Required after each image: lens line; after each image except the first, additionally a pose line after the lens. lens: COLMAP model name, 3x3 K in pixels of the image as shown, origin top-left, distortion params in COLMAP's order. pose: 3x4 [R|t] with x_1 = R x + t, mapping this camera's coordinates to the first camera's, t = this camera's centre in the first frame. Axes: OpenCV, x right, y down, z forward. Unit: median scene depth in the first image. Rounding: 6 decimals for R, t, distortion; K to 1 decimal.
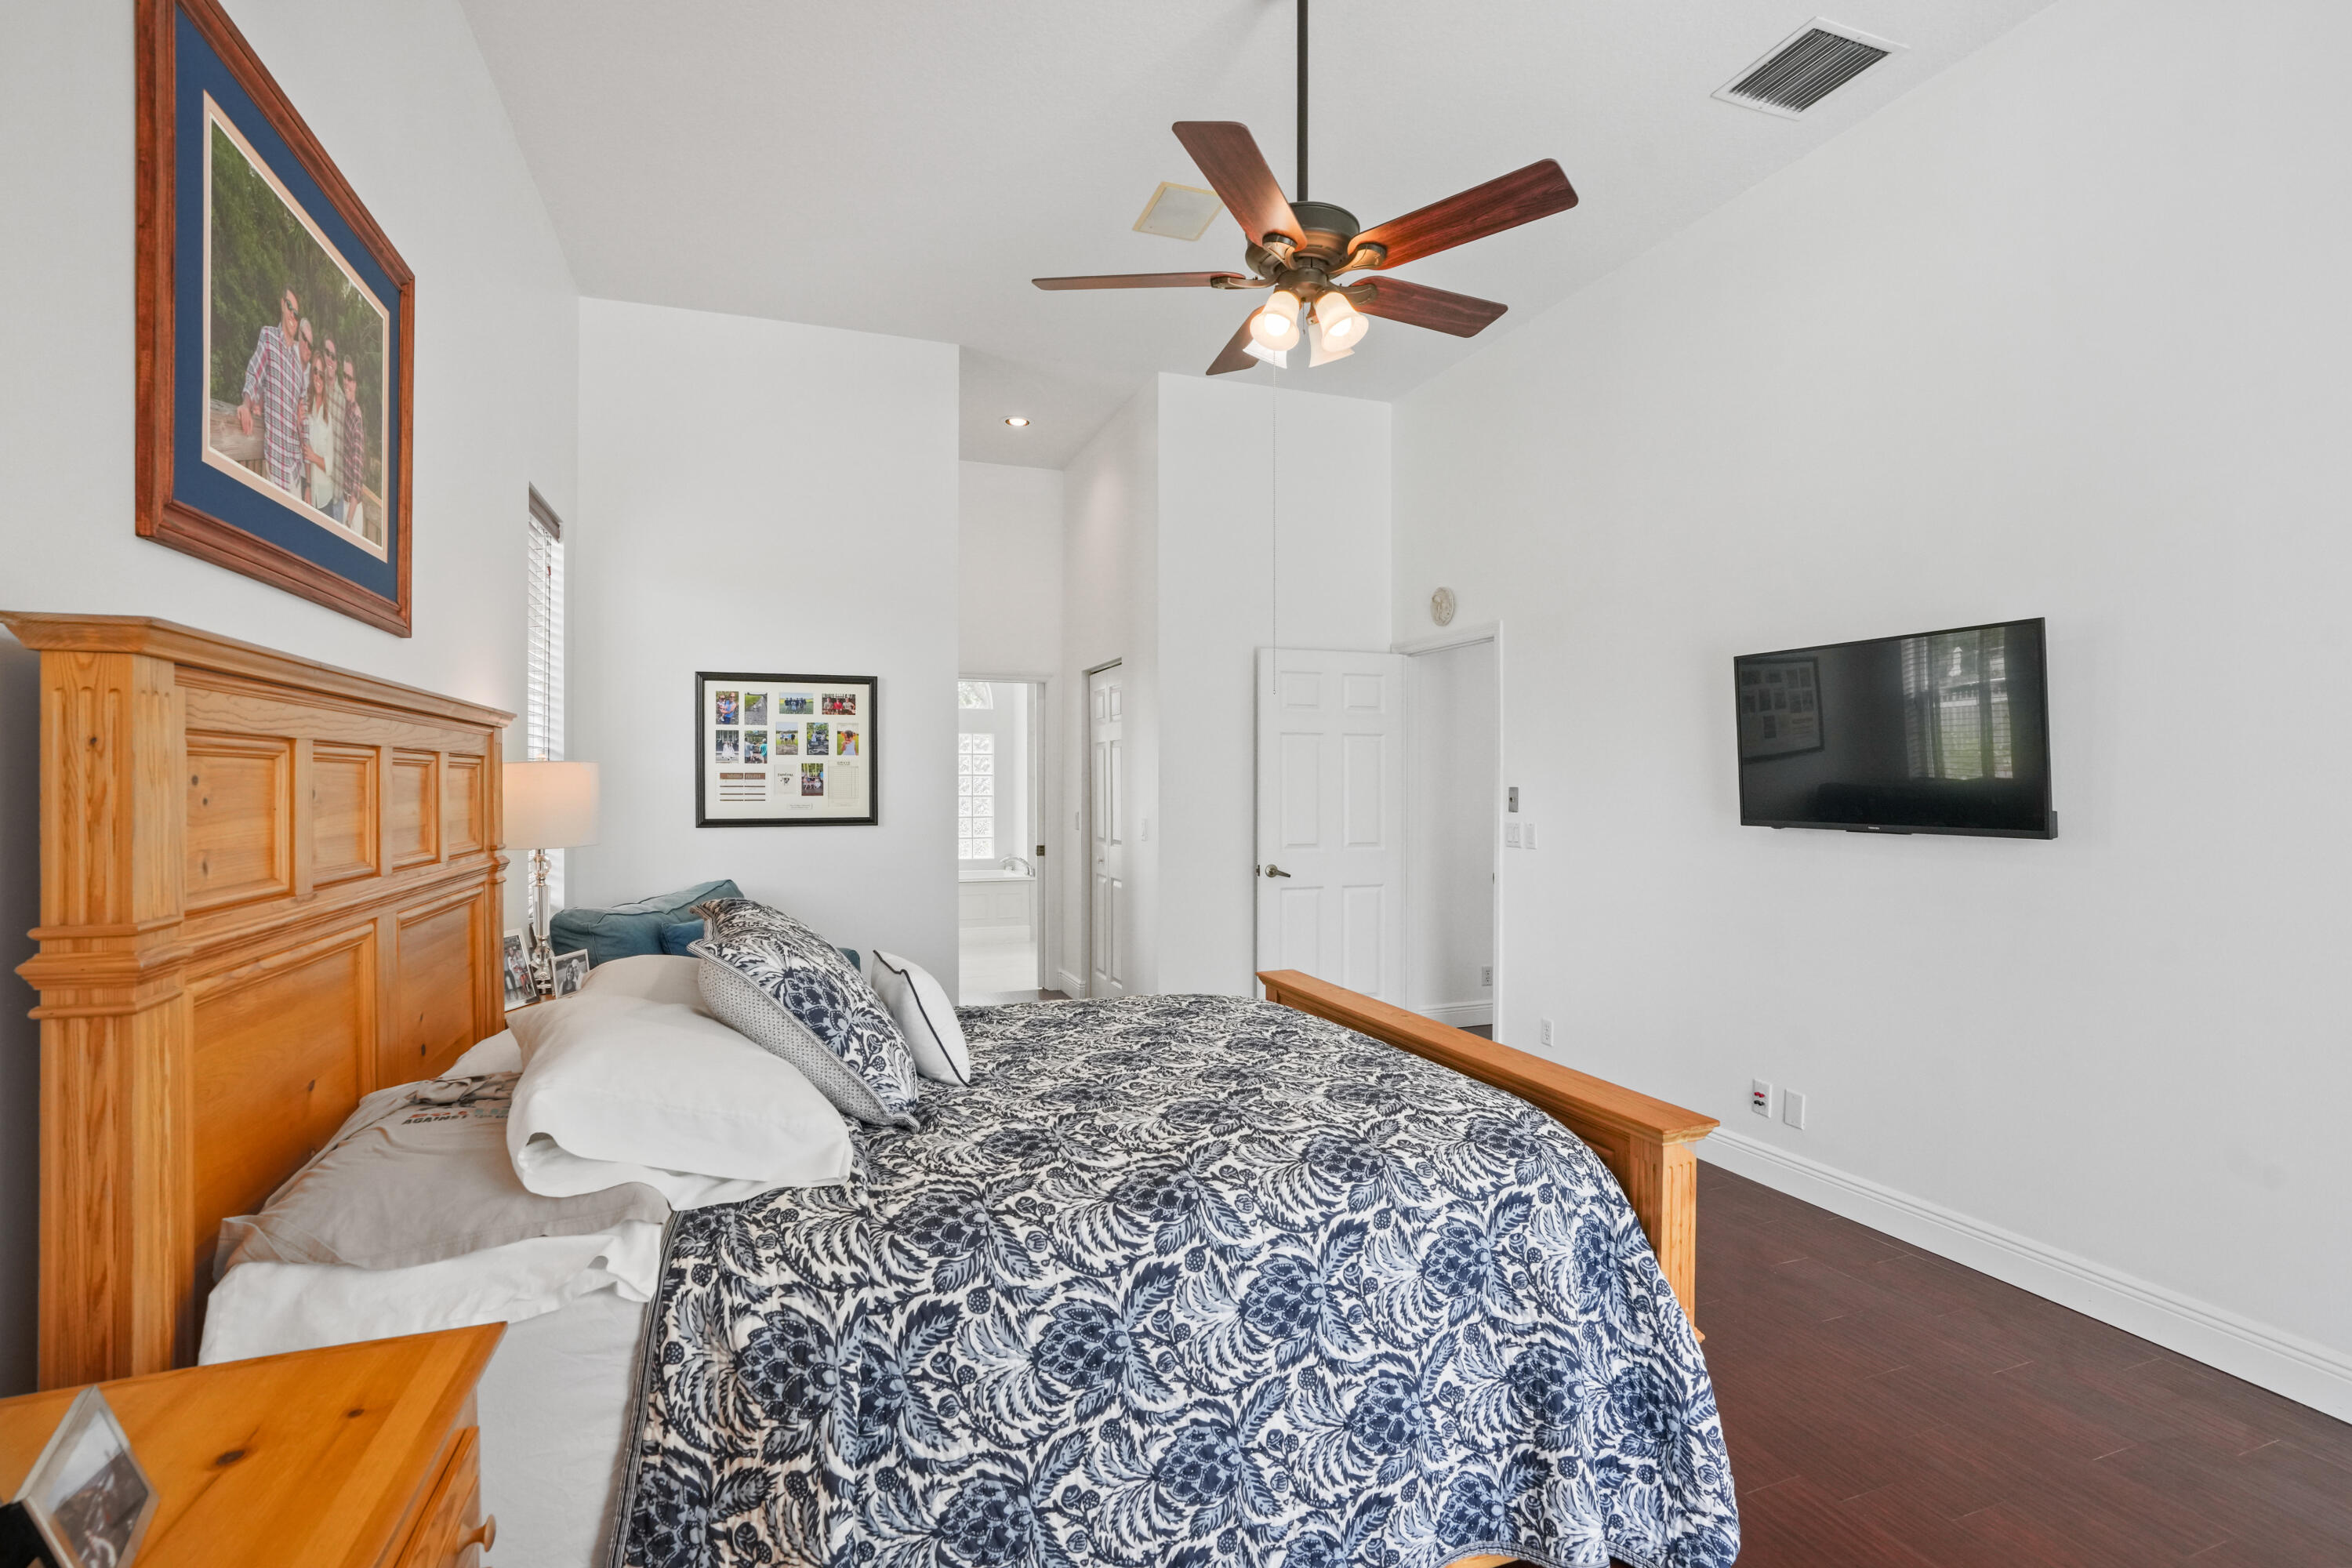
lens RADIAL K [[1102.8, 0, 1184.8], [0, 1102.8, 770.8], [0, 0, 1]] dist [-0.052995, 0.030427]
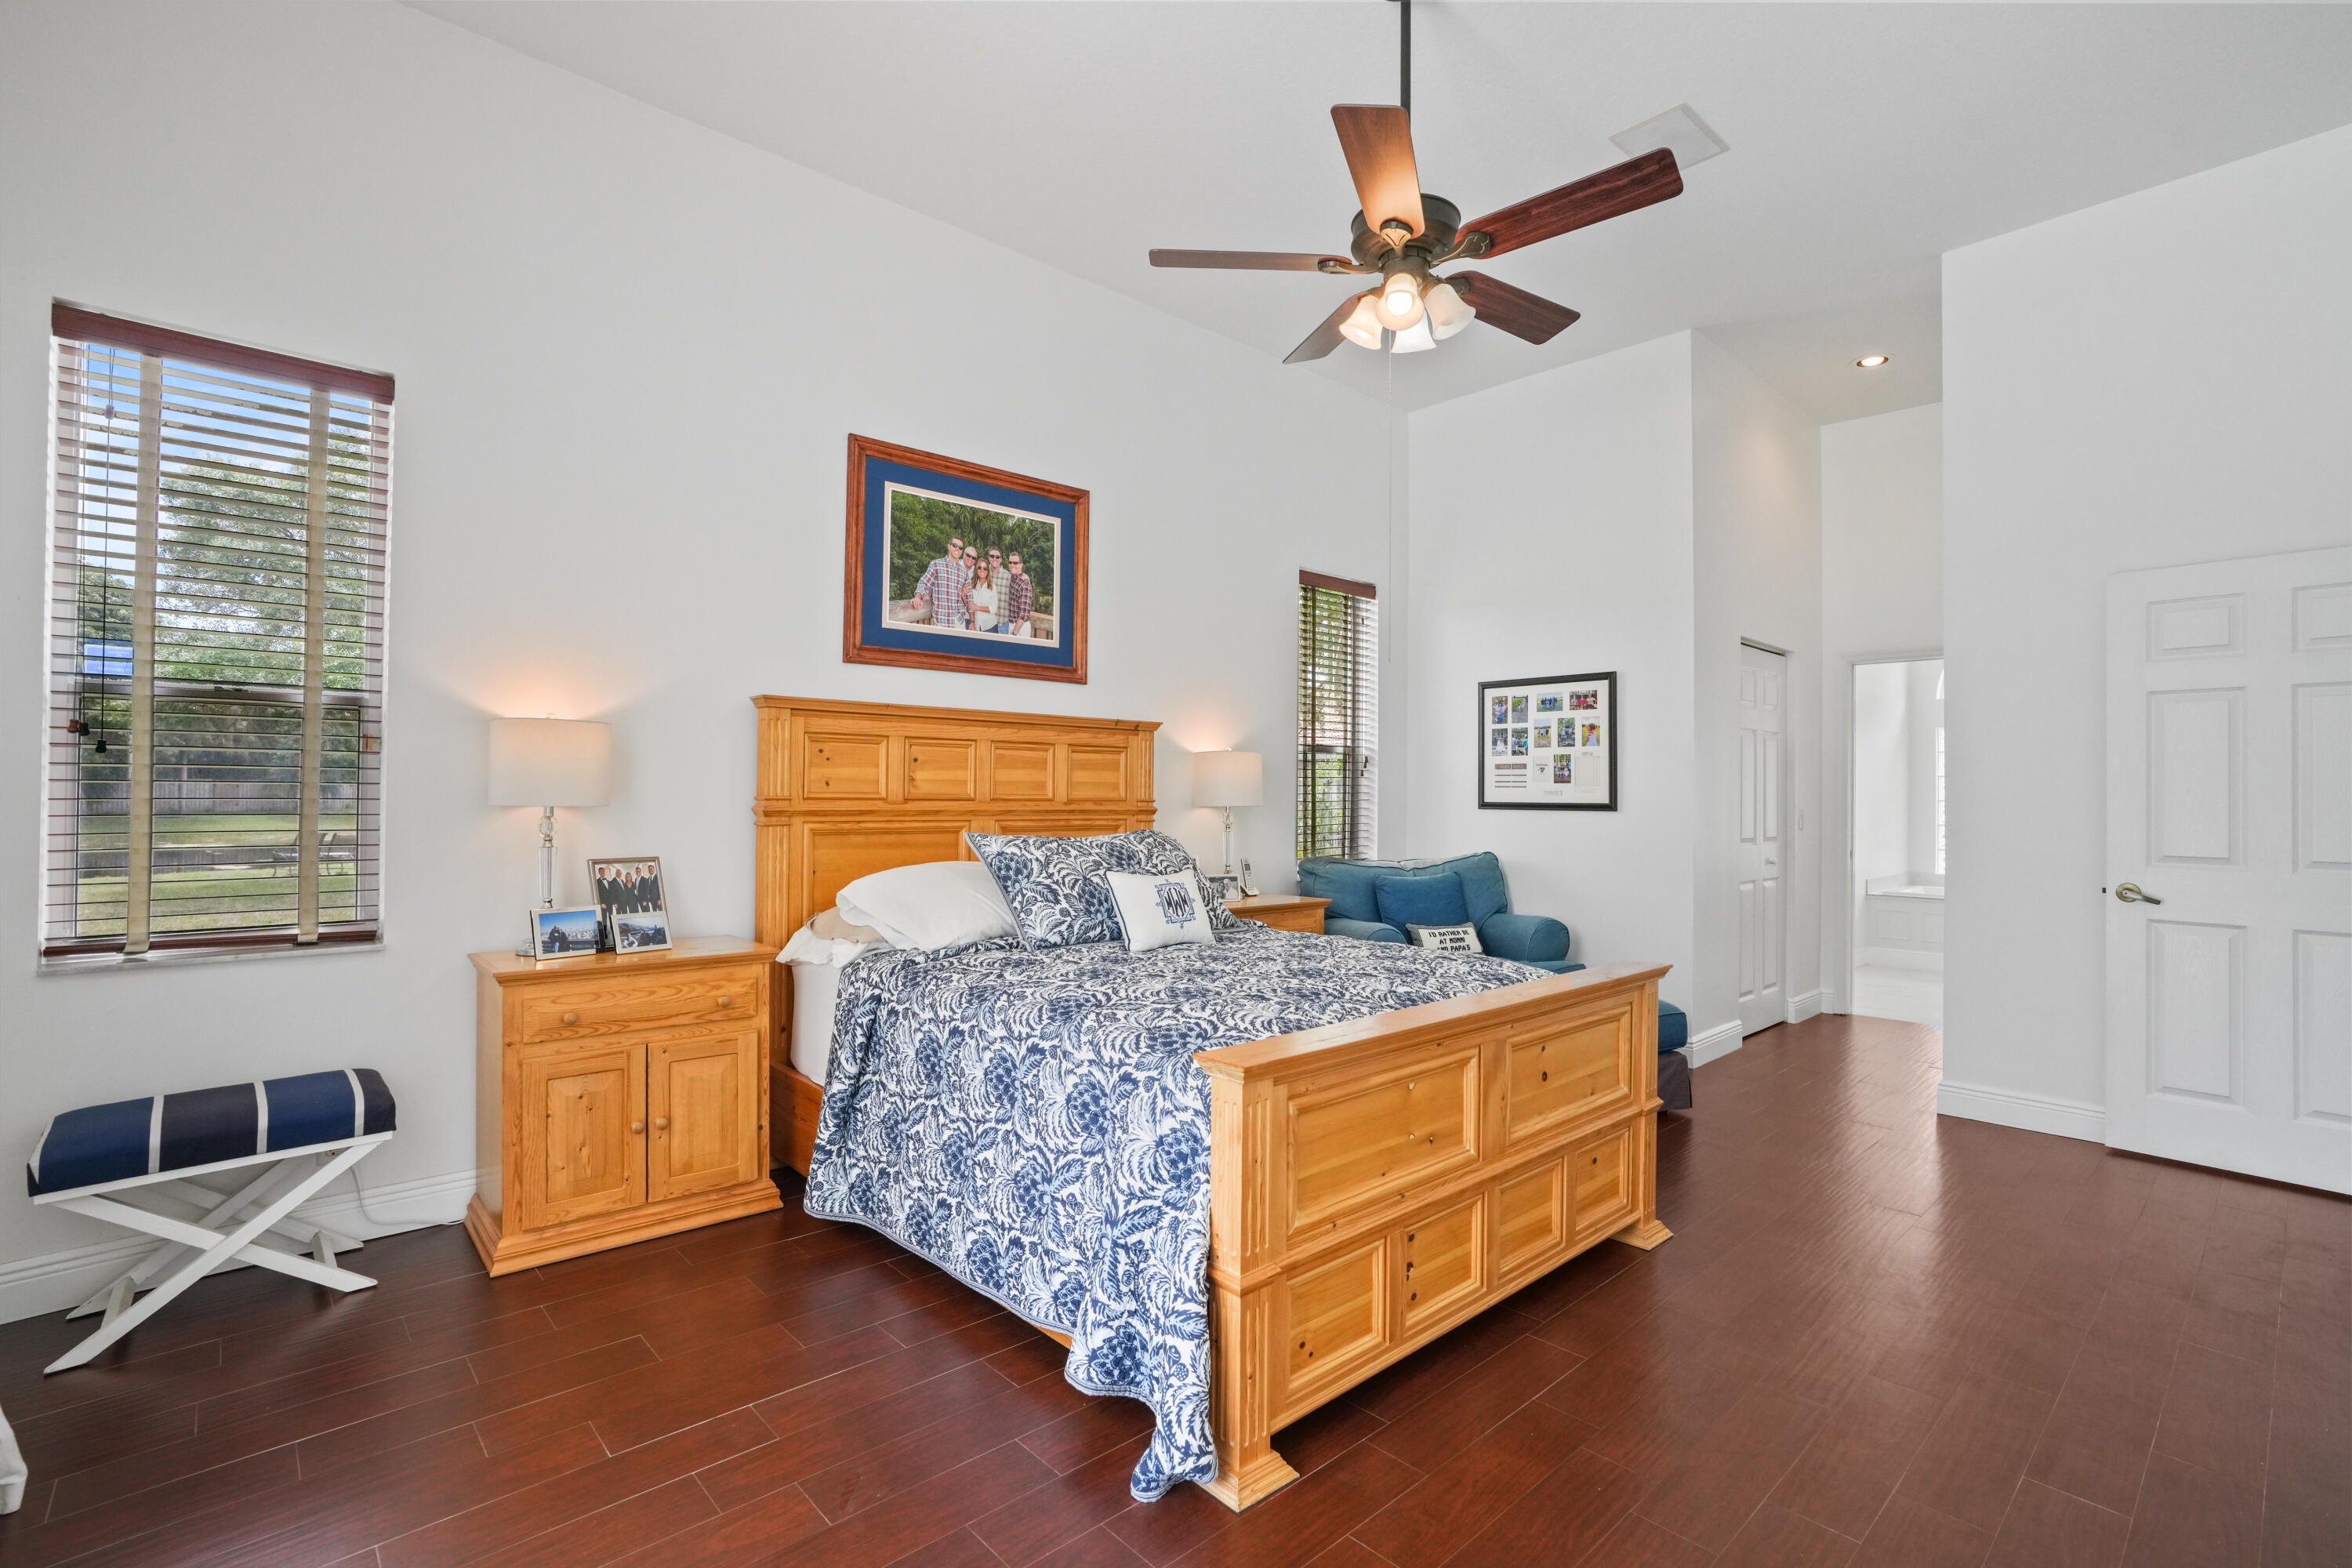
lens RADIAL K [[1073.8, 0, 1170.9], [0, 1073.8, 783.4], [0, 0, 1]] dist [-0.066214, 0.027633]
pose [[0.373927, -0.007034, -0.927431, 0.533779], [0.001806, 0.999975, -0.006856, 0.030427], [0.927456, 0.000888, 0.373931, 0.226192]]
